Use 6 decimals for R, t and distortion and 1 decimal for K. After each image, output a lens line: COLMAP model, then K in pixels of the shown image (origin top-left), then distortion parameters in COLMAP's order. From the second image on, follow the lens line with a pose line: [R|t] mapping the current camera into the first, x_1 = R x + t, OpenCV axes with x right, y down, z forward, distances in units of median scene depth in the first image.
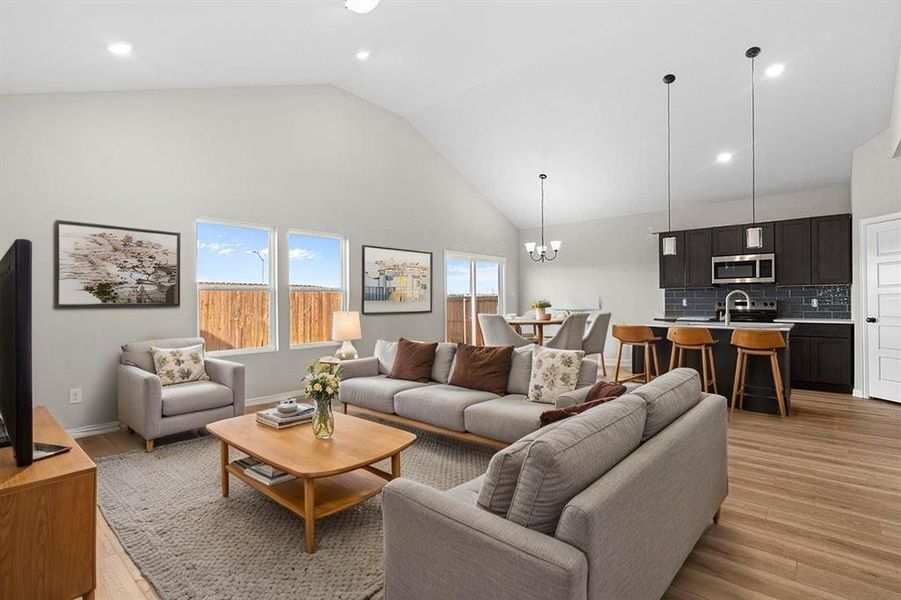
lens RADIAL K [[428.3, 0, 452.1], [0, 428.3, 300.0], [0, 0, 1]] dist [0.005703, -0.000114]
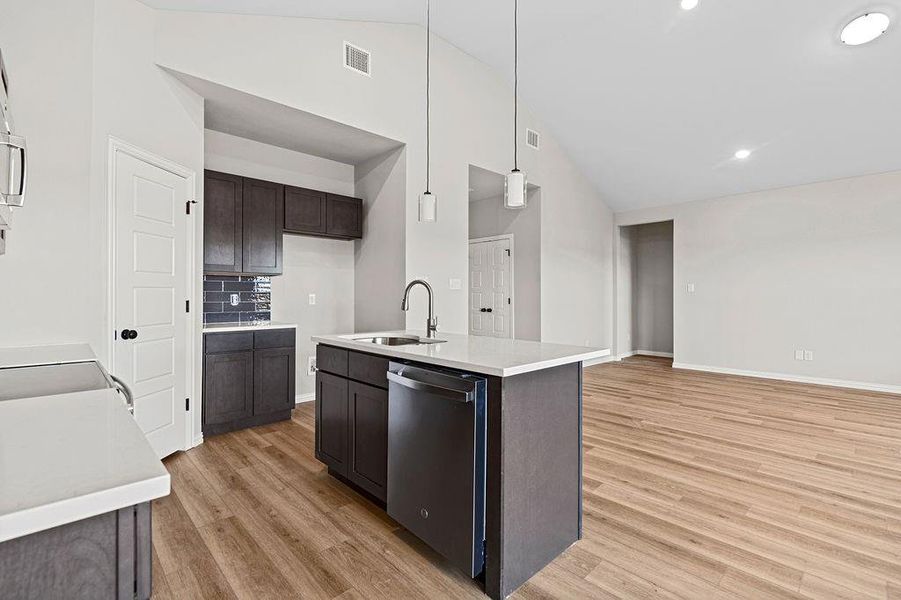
lens RADIAL K [[411.5, 0, 447.6], [0, 411.5, 290.7], [0, 0, 1]] dist [-0.002375, -0.001150]
pose [[-0.995003, 0.008051, 0.099519, 0.413819], [0.006484, 0.999850, -0.016059, 0.002188], [-0.099633, -0.015334, -0.994906, 1.149330]]
